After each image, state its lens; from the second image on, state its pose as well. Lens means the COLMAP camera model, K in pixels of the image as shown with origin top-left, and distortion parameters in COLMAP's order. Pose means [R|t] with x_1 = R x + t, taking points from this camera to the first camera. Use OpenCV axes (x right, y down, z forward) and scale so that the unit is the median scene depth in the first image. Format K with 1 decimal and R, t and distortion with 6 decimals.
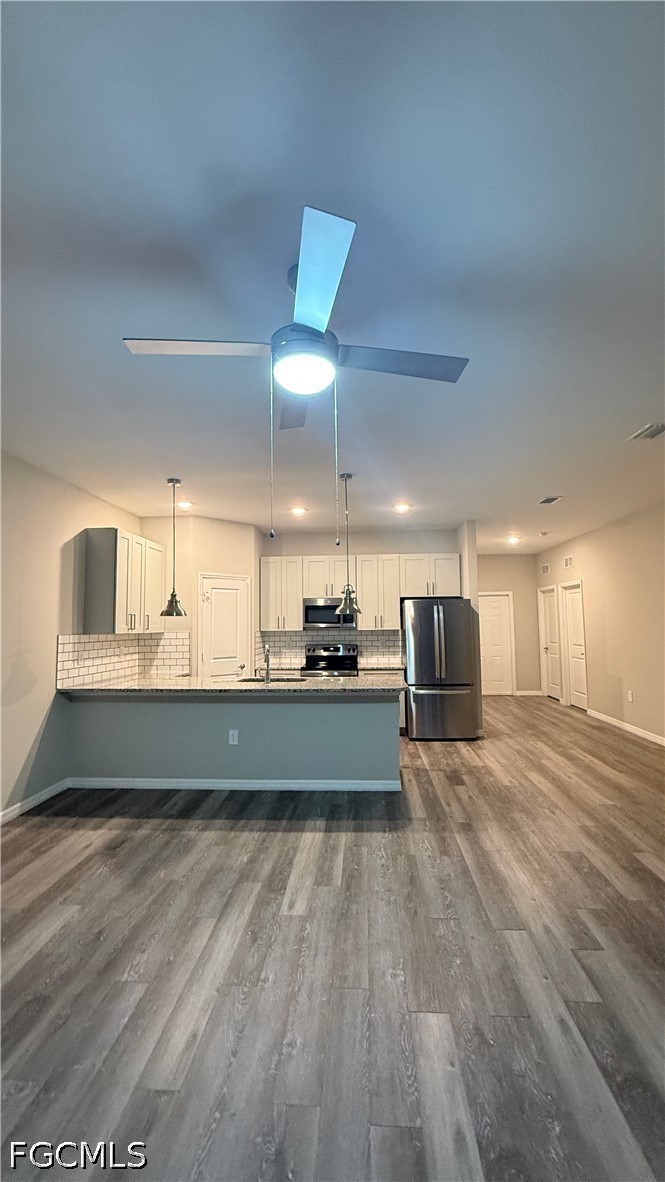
lens RADIAL K [[470.8, 0, 335.6], [0, 470.8, 586.6], [0, 0, 1]] dist [0.000380, 0.000103]
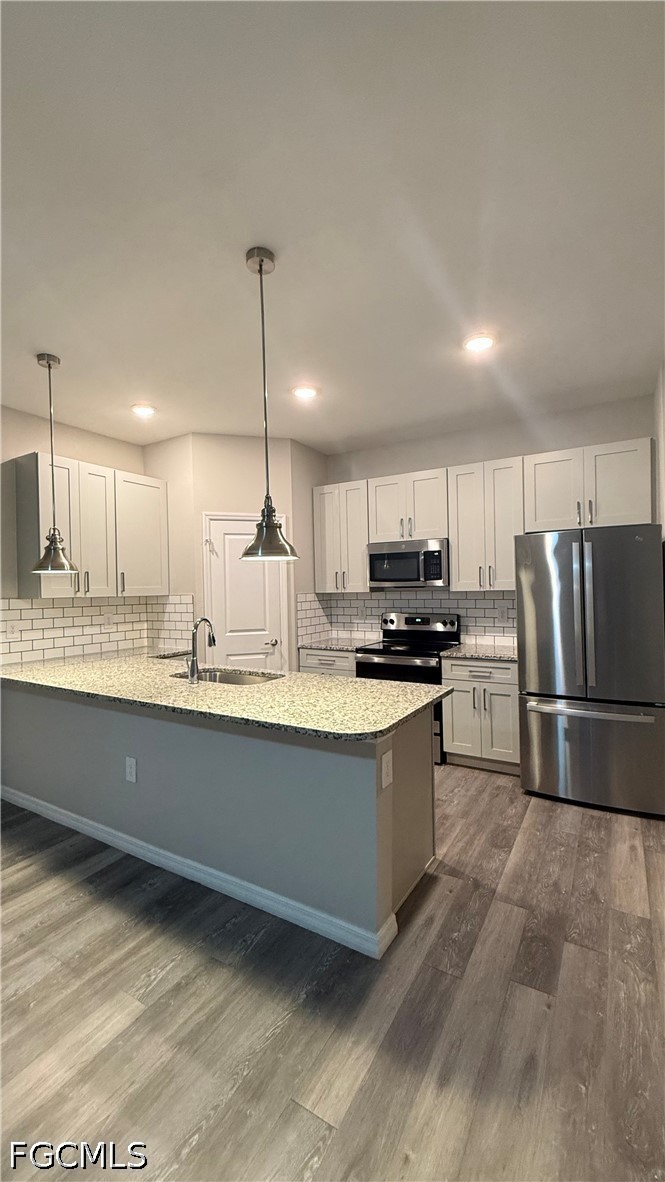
lens RADIAL K [[470.8, 0, 334.4], [0, 470.8, 589.4], [0, 0, 1]] dist [0.000380, 0.000103]
pose [[0.889353, -0.003899, -0.457205, 0.376762], [0.045533, 0.995748, 0.080078, 0.067388], [0.454949, -0.092035, 0.885749, 0.772696]]
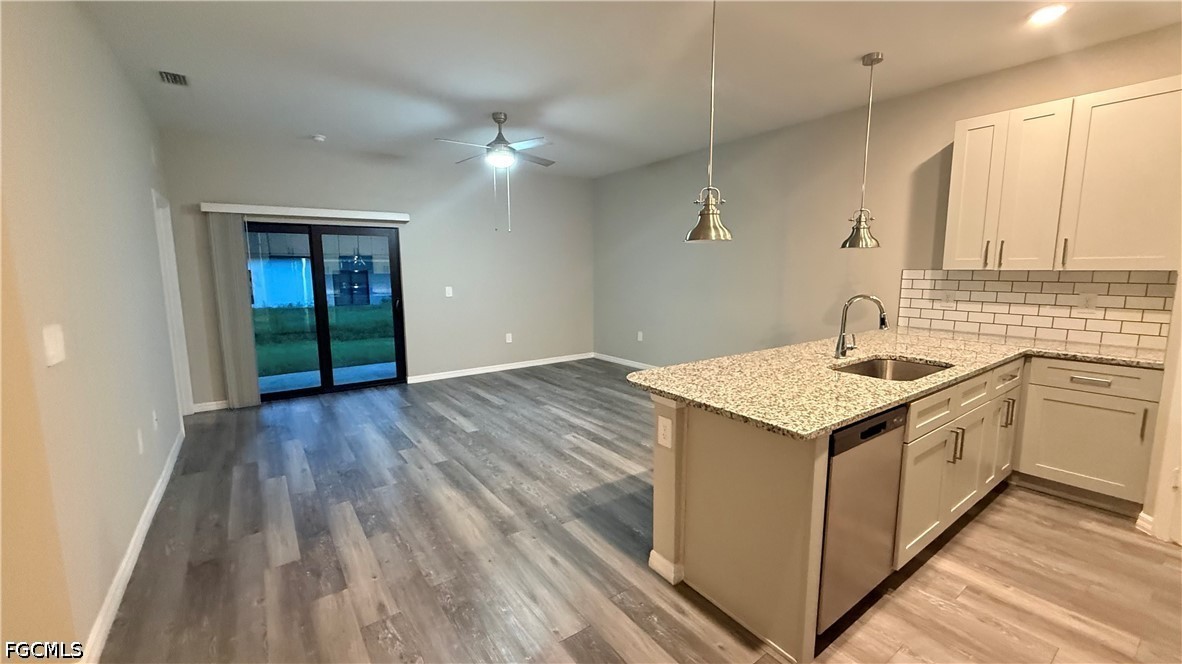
lens RADIAL K [[470.8, 0, 589.5], [0, 470.8, 331.7], [0, 0, 1]] dist [0.000380, 0.000103]
pose [[-0.774568, 0.101653, -0.624269, 0.630505], [0.066369, 0.994614, 0.079611, 0.139885], [0.628999, 0.020232, -0.777143, 1.703837]]
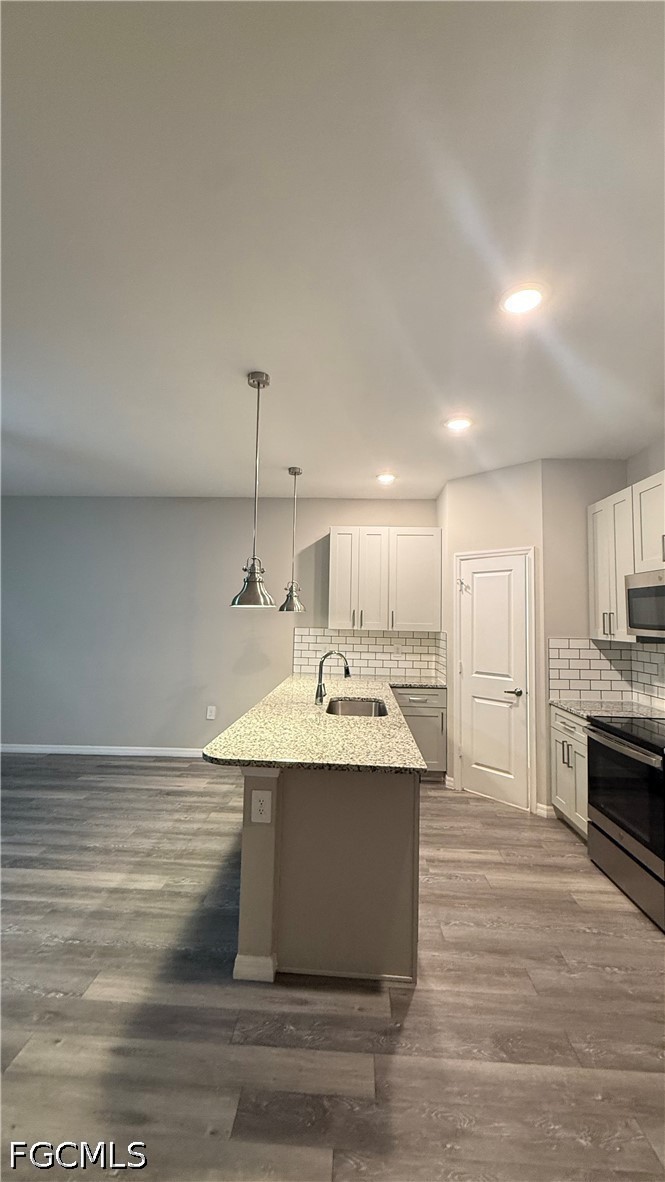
lens RADIAL K [[470.8, 0, 333.6], [0, 470.8, 590.4], [0, 0, 1]] dist [0.000380, 0.000103]
pose [[0.014634, -0.048029, -0.998739, 0.783514], [0.059887, 0.997095, -0.047072, 0.090170], [0.998098, -0.059123, 0.017467, 1.378783]]
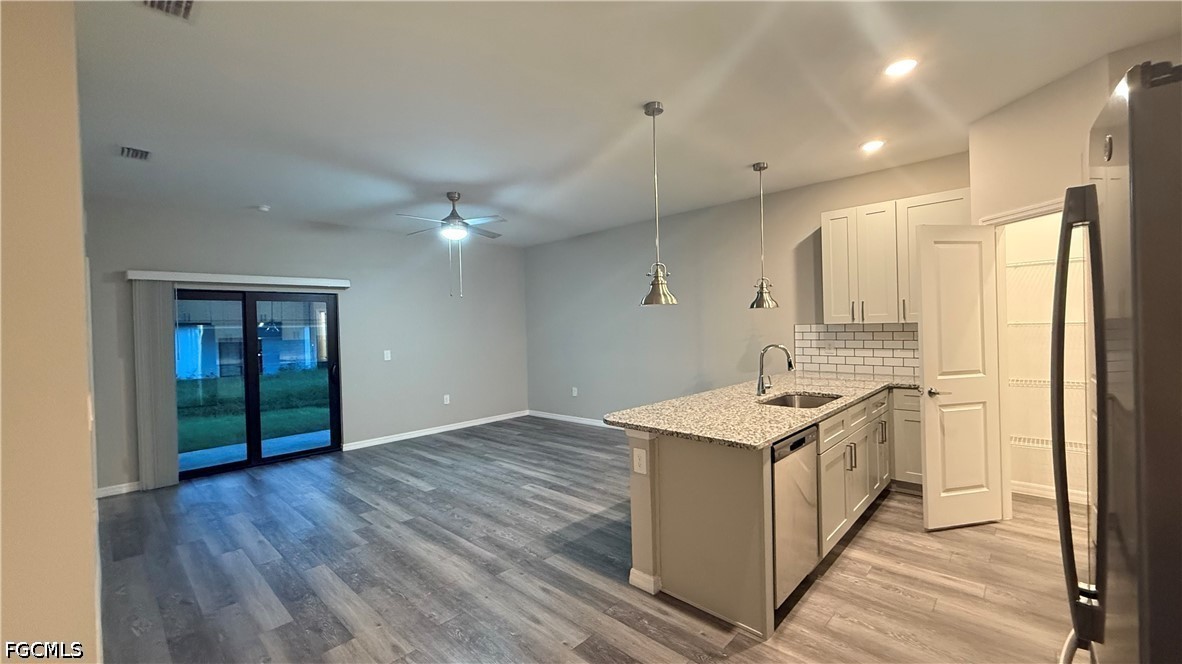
lens RADIAL K [[470.8, 0, 589.1], [0, 470.8, 330.7], [0, 0, 1]] dist [0.000380, 0.000103]
pose [[-0.641525, 0.035593, -0.766276, 0.802471], [0.096691, 0.994708, -0.034746, 0.138788], [0.760984, -0.096382, -0.641571, 1.727663]]
